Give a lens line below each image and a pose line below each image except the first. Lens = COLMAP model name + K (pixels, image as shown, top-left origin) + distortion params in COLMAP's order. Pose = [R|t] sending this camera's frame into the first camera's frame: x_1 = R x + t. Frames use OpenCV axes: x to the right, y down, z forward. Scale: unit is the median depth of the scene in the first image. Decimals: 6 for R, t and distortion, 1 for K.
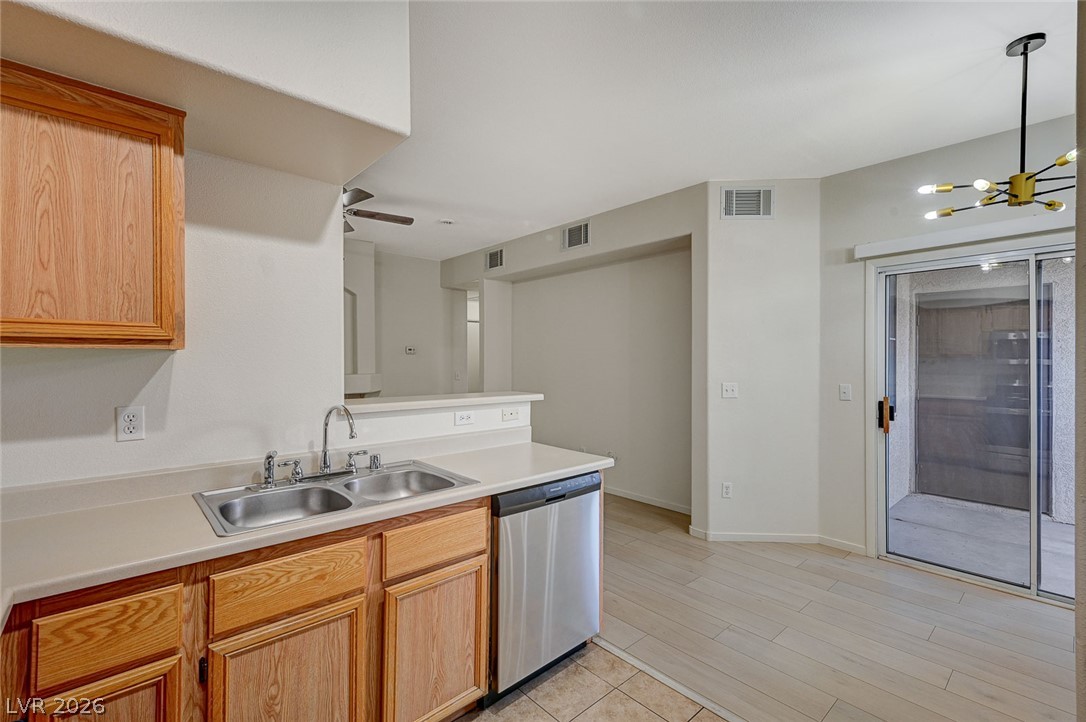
lens RADIAL K [[481.5, 0, 545.3], [0, 481.5, 362.2], [0, 0, 1]] dist [0.002377, 0.000793]
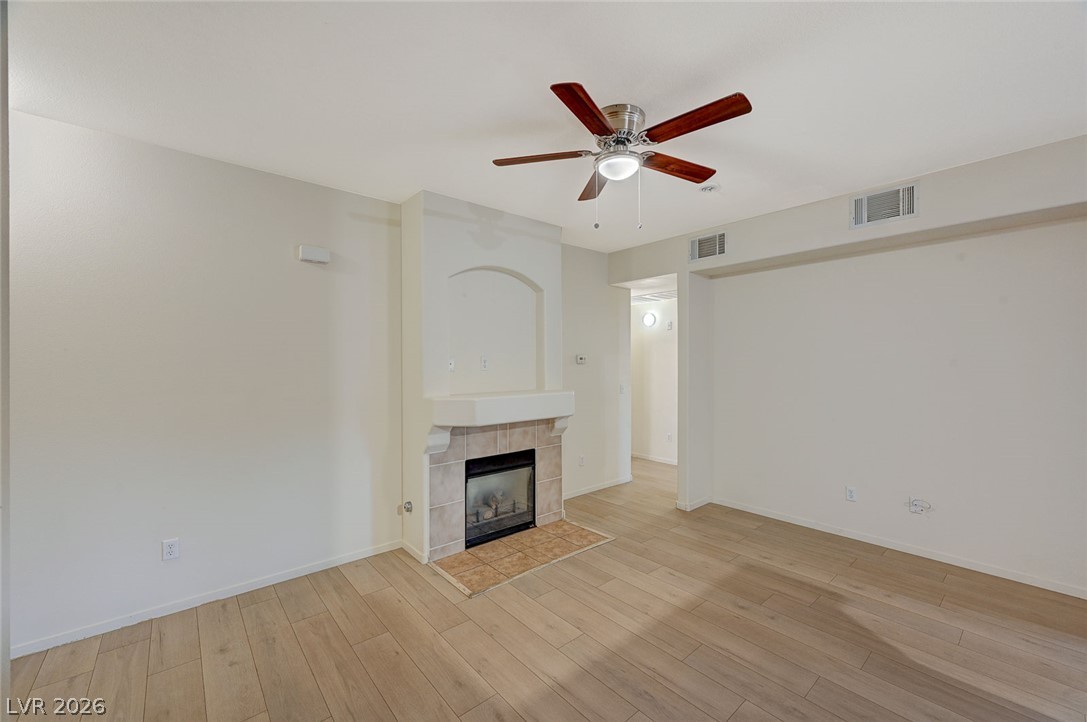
lens RADIAL K [[435.2, 0, 549.6], [0, 435.2, 362.4], [0, 0, 1]] dist [0.000652, 0.000198]
pose [[0.999478, -0.005533, -0.031825, -0.806665], [0.005490, 0.999984, -0.001430, -0.049107], [0.031833, 0.001255, 0.999492, 0.616454]]
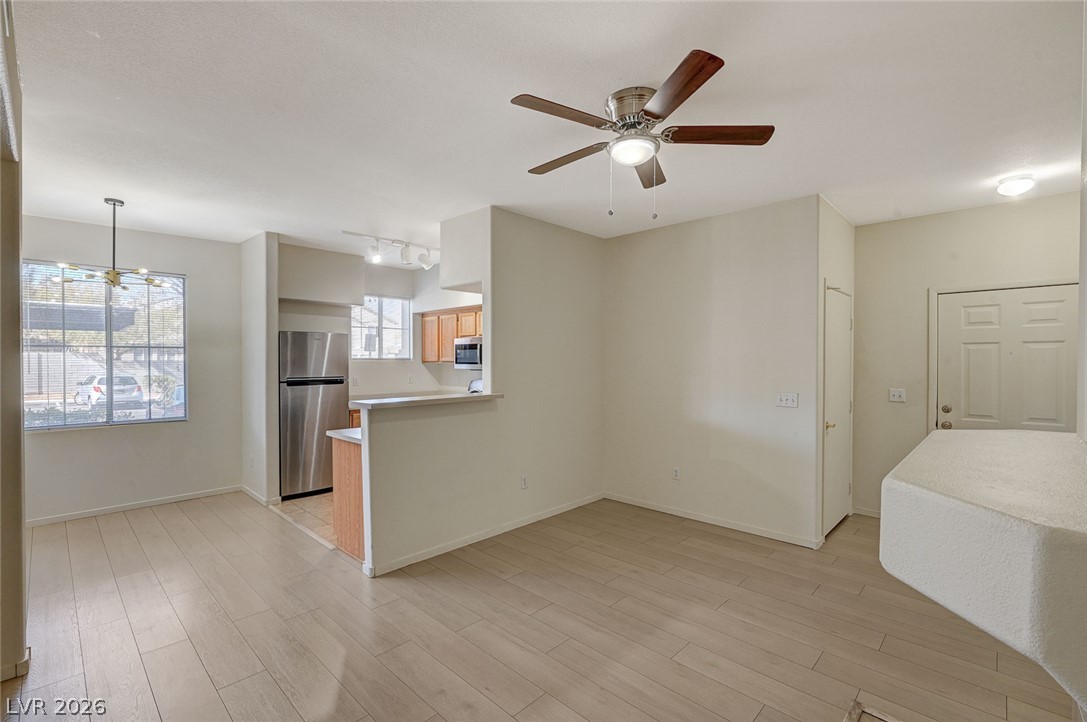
lens RADIAL K [[482.0, 0, 545.9], [0, 482.0, 362.9], [0, 0, 1]] dist [0.002377, 0.000793]
pose [[-0.998234, -0.002040, -0.059362, -0.462623], [-0.002830, 0.999909, 0.013222, -0.052022], [0.059330, 0.013367, -0.998149, 2.484551]]
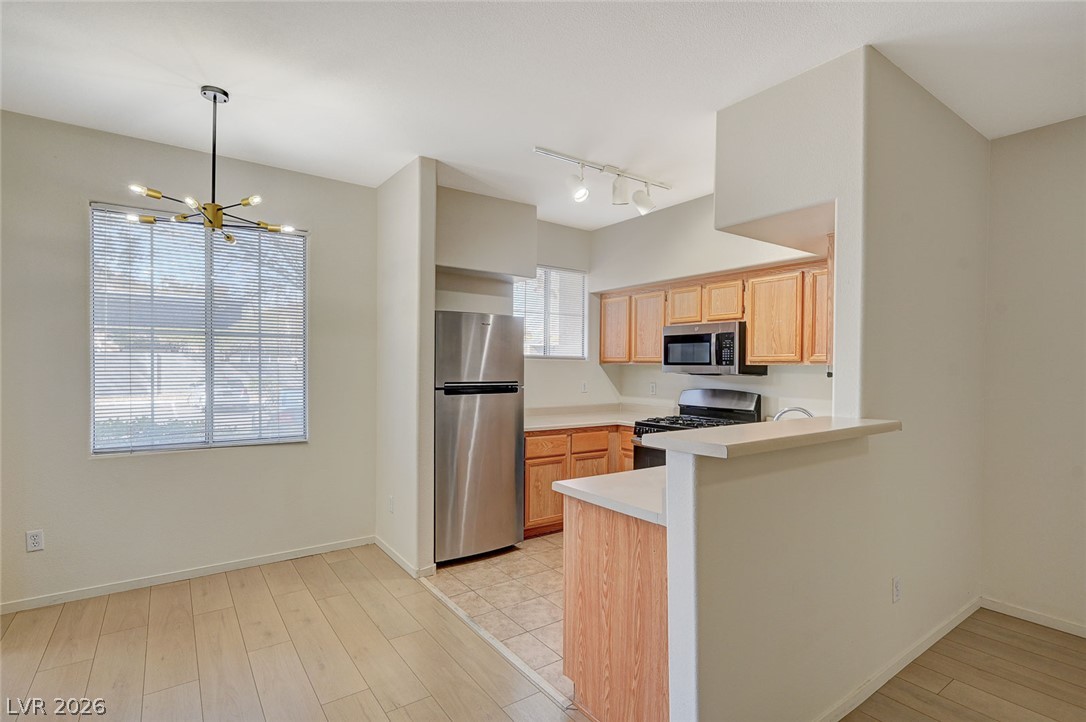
lens RADIAL K [[526.7, 0, 545.0], [0, 526.7, 370.9], [0, 0, 1]] dist [0.003604, -0.000452]
pose [[-0.992274, -0.013204, 0.123361, 0.044550], [-0.011180, 0.999792, 0.017084, -0.018236], [-0.123560, 0.015573, -0.992215, 1.811444]]
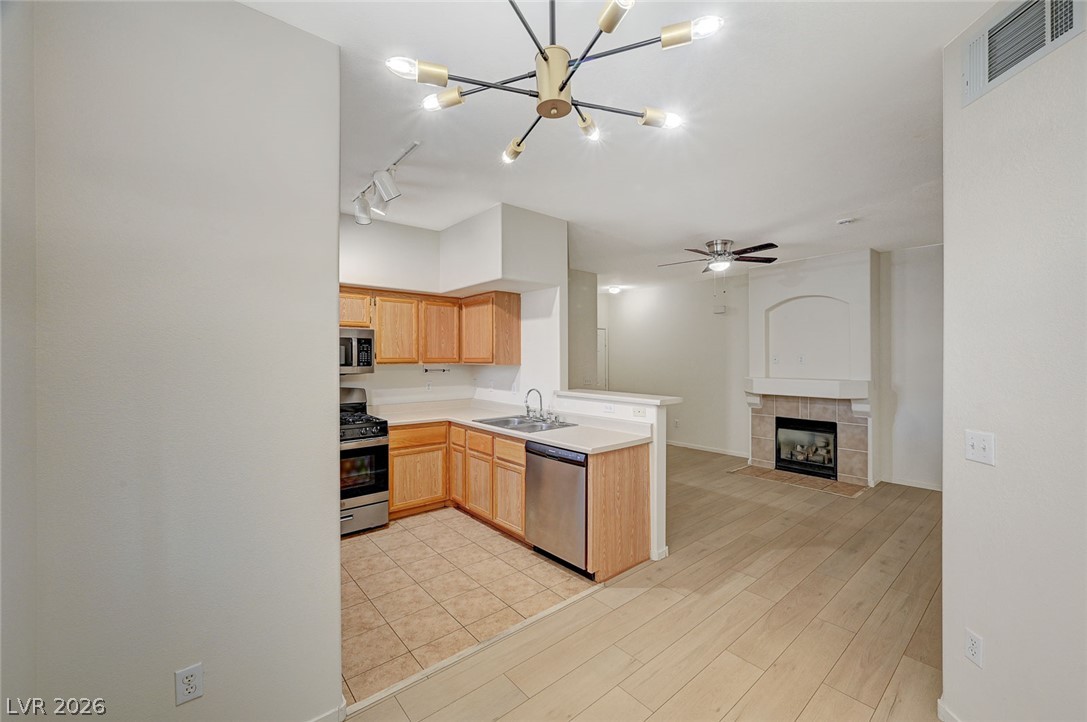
lens RADIAL K [[435.2, 0, 549.3], [0, 435.2, 359.6], [0, 0, 1]] dist [0.000652, 0.000198]
pose [[-0.036314, -0.001935, -0.999339, 1.242282], [-0.004722, 0.999987, -0.001765, -0.037380], [0.999329, 0.004655, -0.036323, 0.857081]]
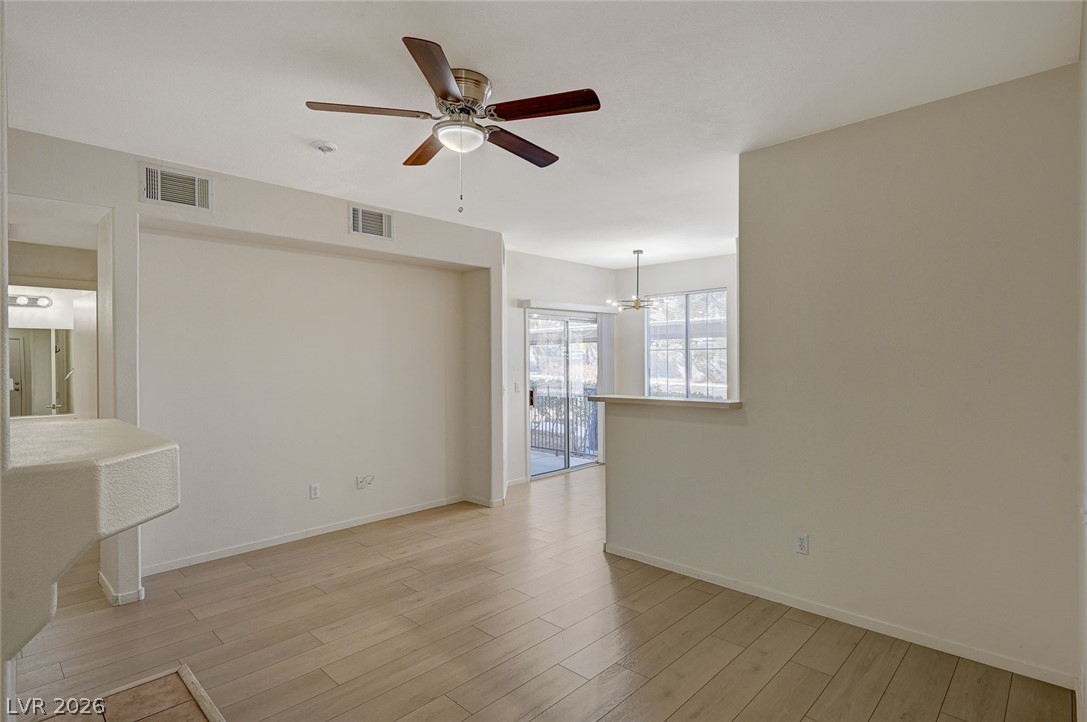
lens RADIAL K [[548.2, 0, 546.6], [0, 548.2, 357.2], [0, 0, 1]] dist [-0.005519, -0.000766]
pose [[-0.064758, 0.004813, 0.997889, -1.726574], [0.009045, 0.999950, -0.004236, -0.039993], [-0.997860, 0.008751, -0.064798, 1.445906]]
